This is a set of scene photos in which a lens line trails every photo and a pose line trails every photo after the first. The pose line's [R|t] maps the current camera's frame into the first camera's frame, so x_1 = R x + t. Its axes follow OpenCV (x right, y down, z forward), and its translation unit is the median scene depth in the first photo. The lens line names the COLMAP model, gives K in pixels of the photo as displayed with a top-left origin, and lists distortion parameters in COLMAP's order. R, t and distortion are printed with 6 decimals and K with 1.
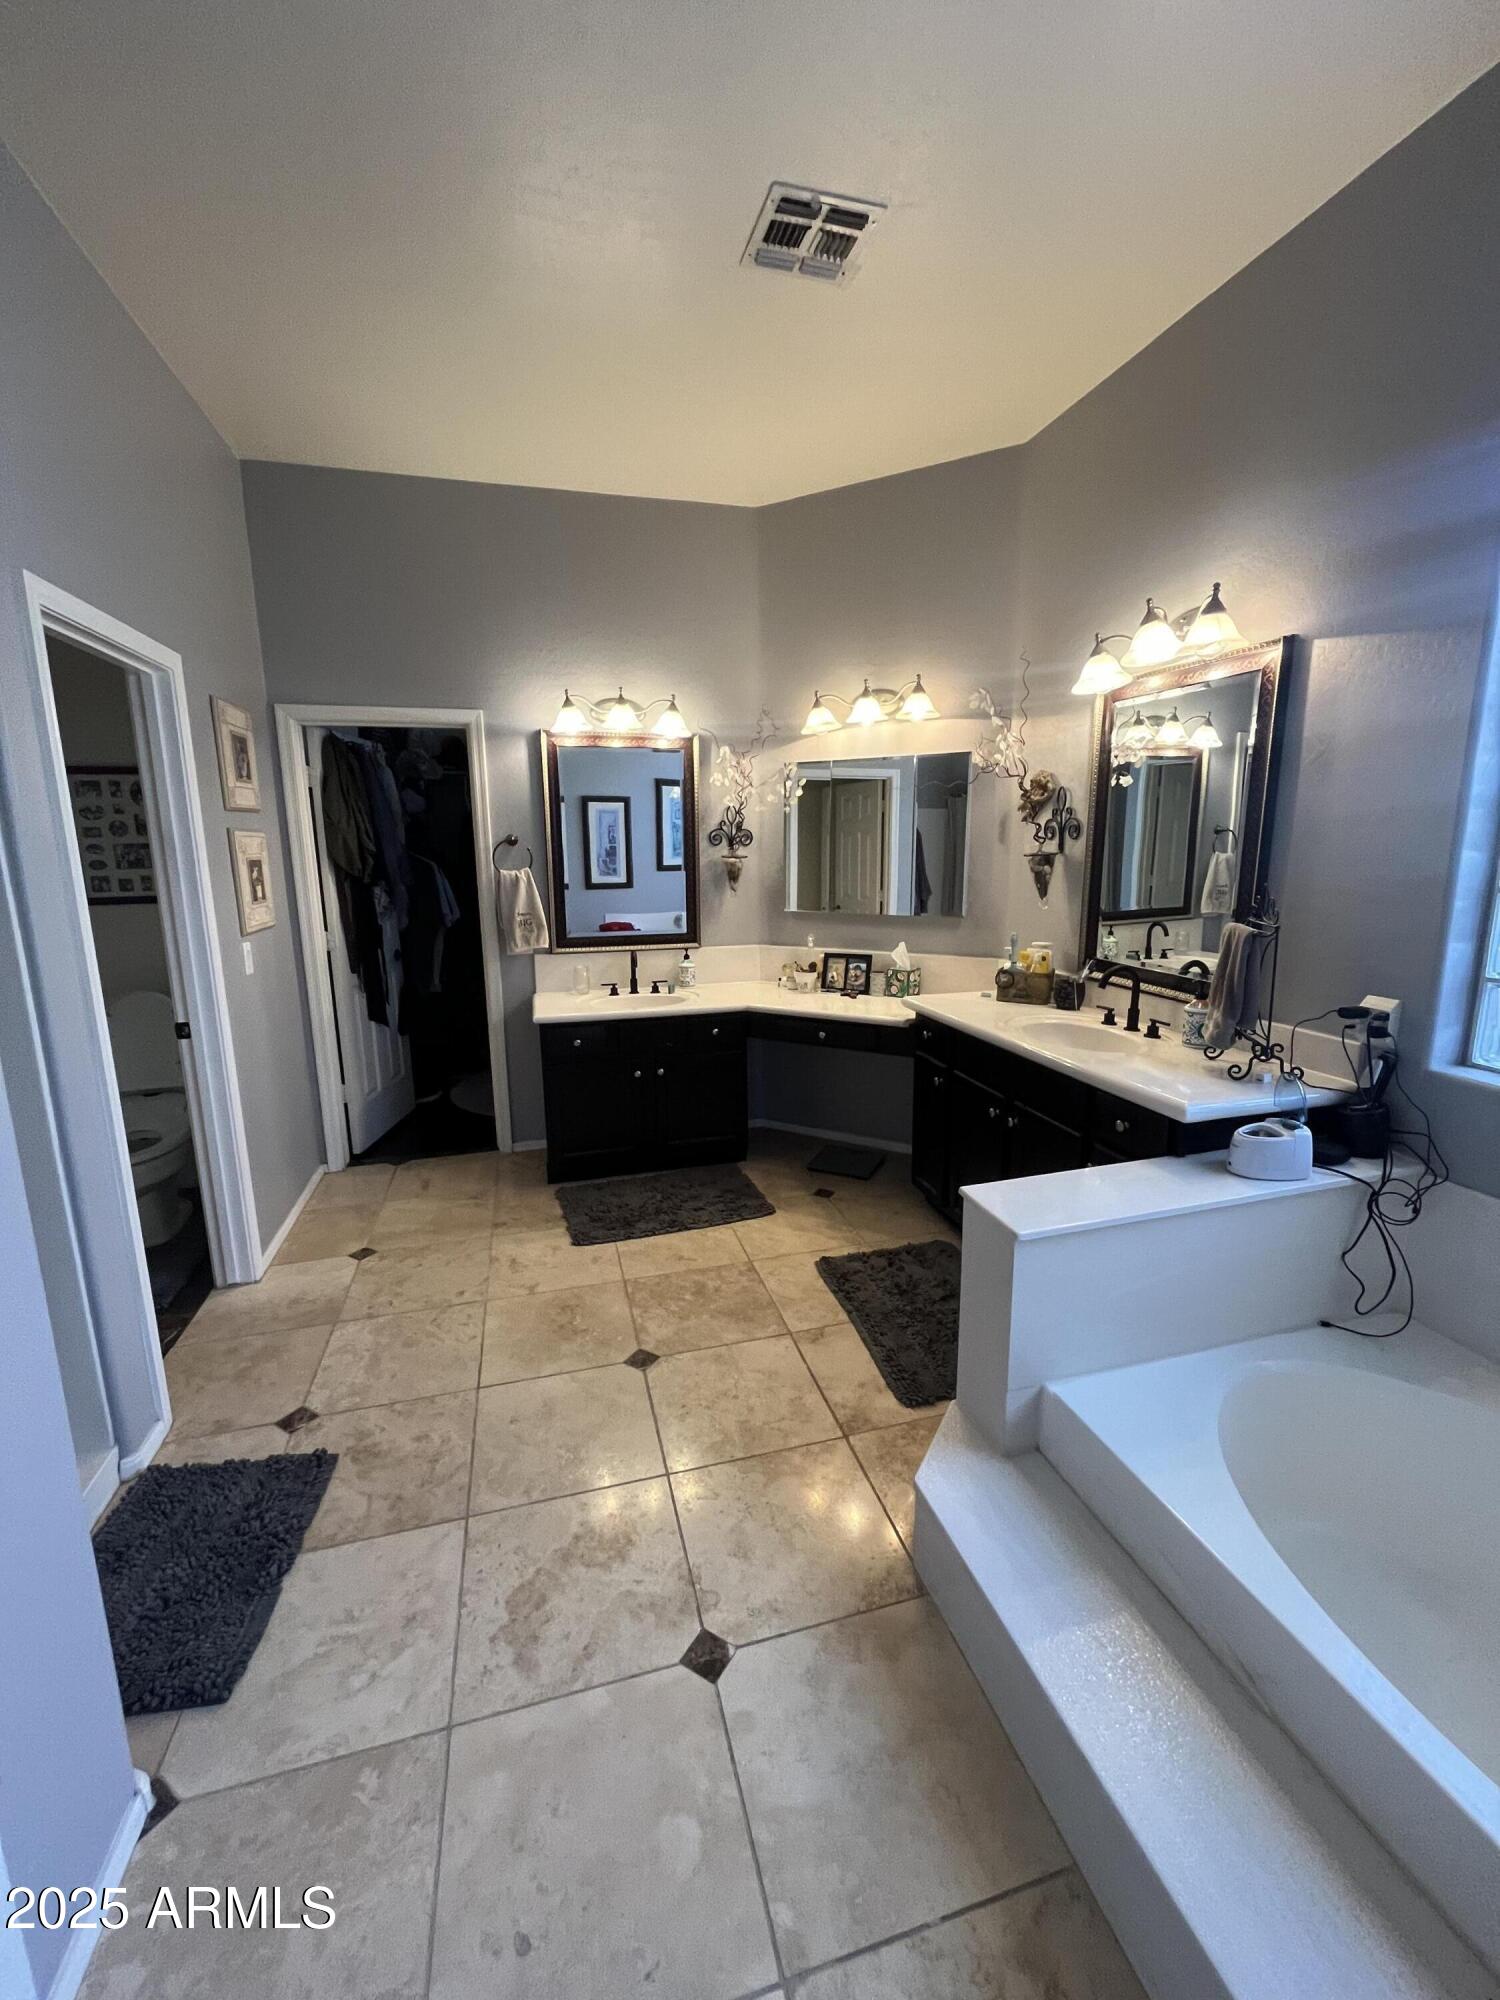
lens RADIAL K [[799.7, 0, 751.6], [0, 799.7, 996.4], [0, 0, 1]] dist [-0.003203, -0.000533]
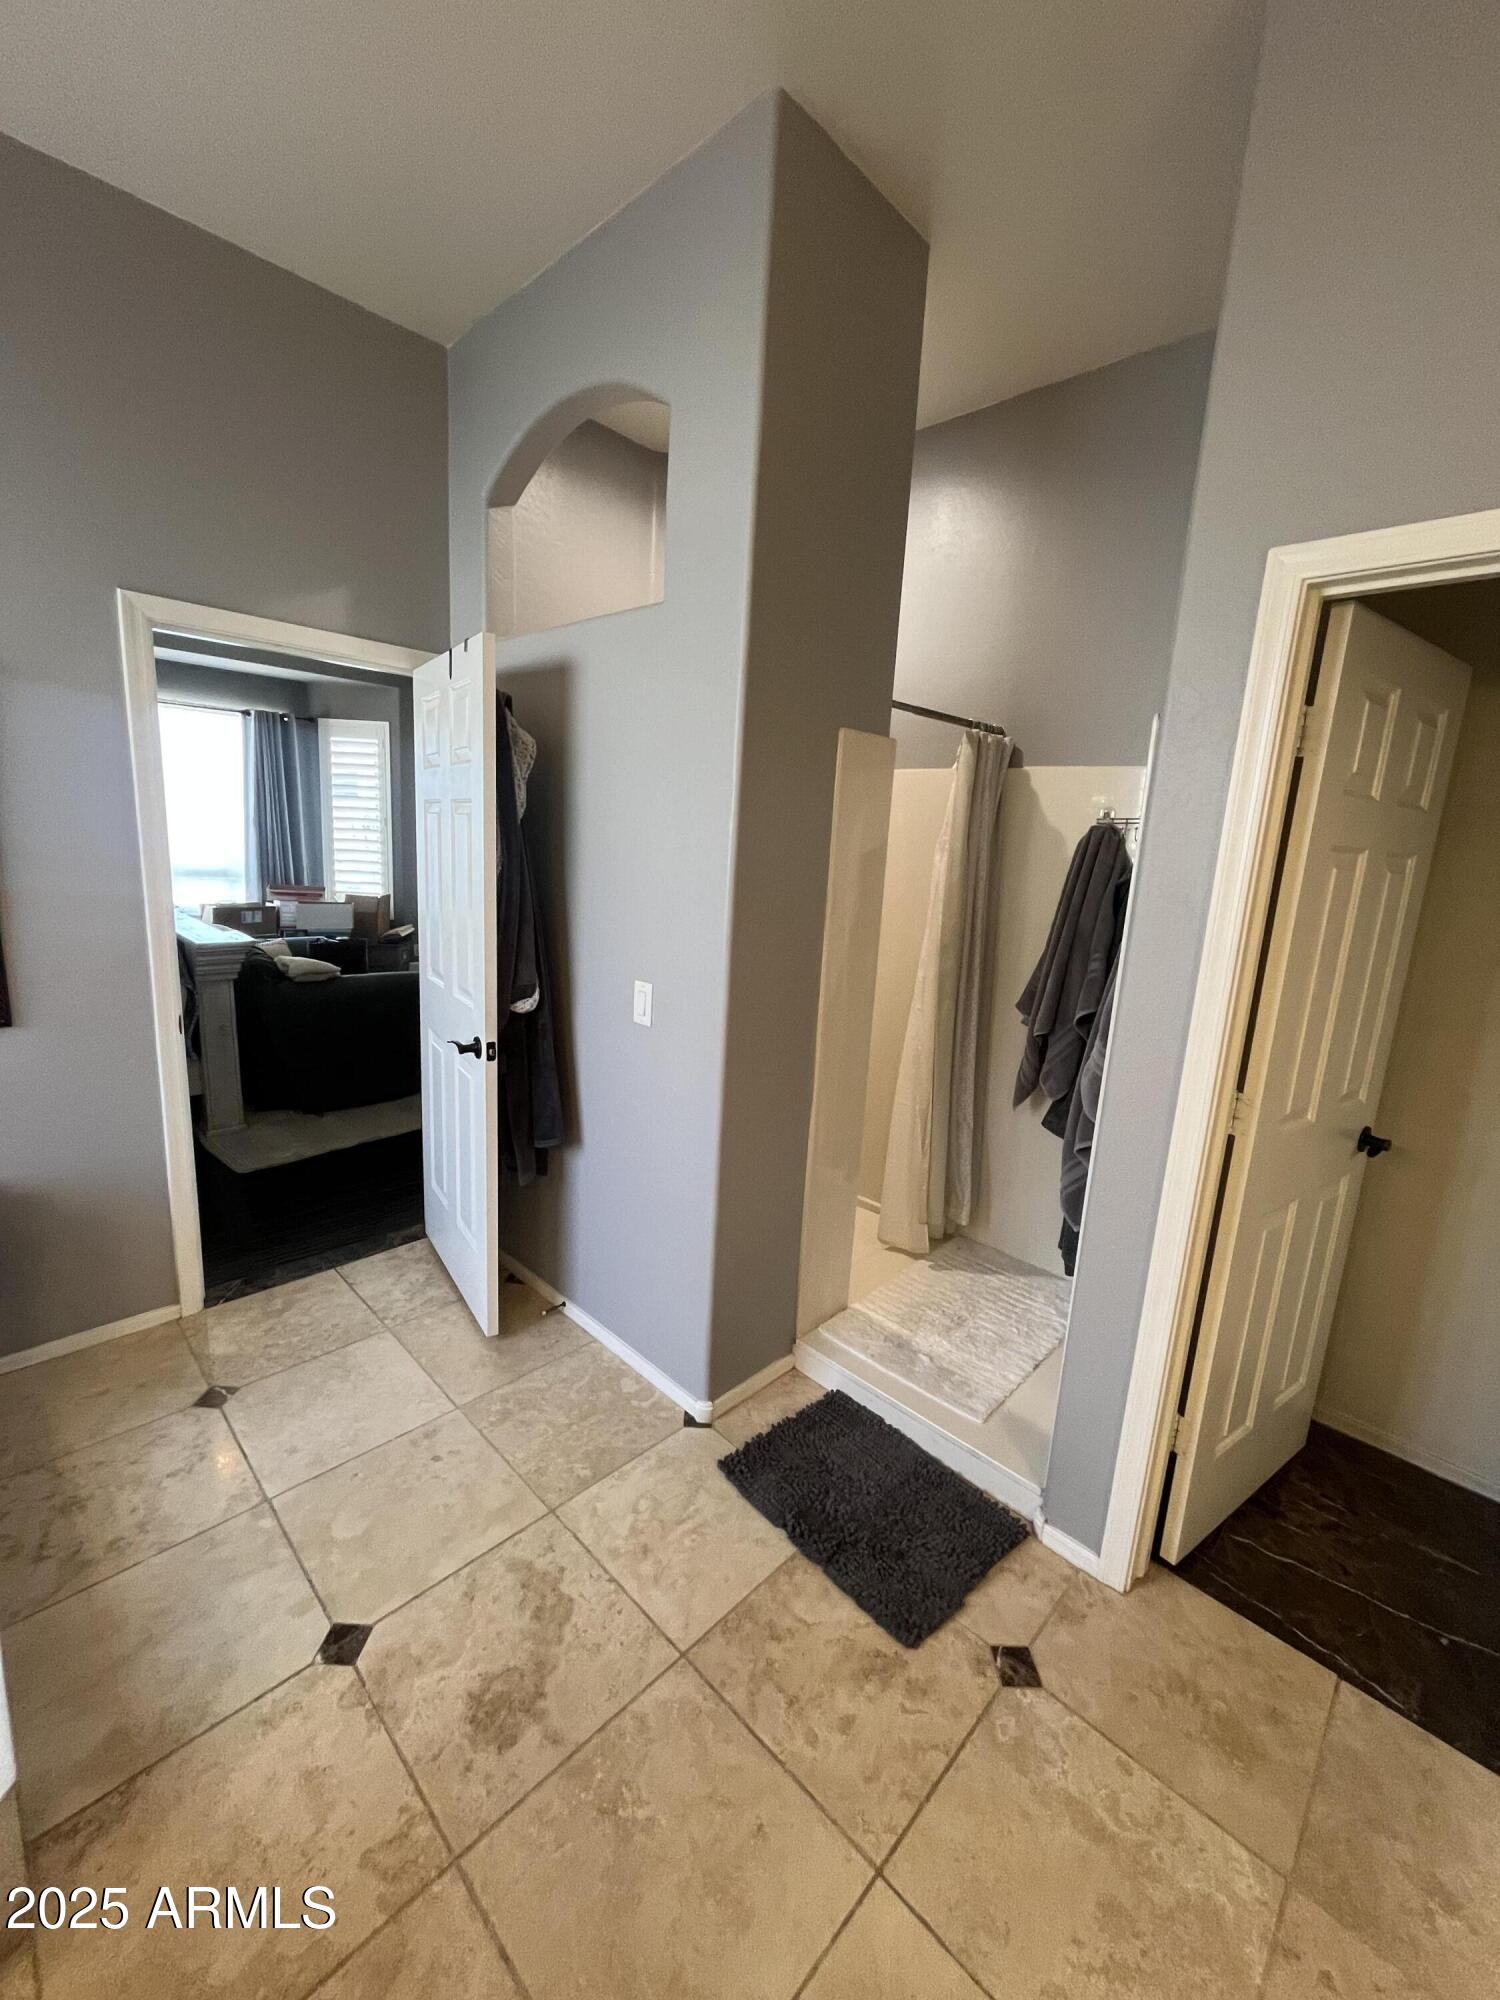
lens RADIAL K [[799.7, 0, 748.8], [0, 799.7, 996.7], [0, 0, 1]] dist [-0.003203, -0.000533]
pose [[-0.861675, 0.055101, -0.504460, -0.029654], [-0.145579, 0.925462, 0.349751, -0.341545], [0.486130, 0.374811, -0.789427, 1.616572]]
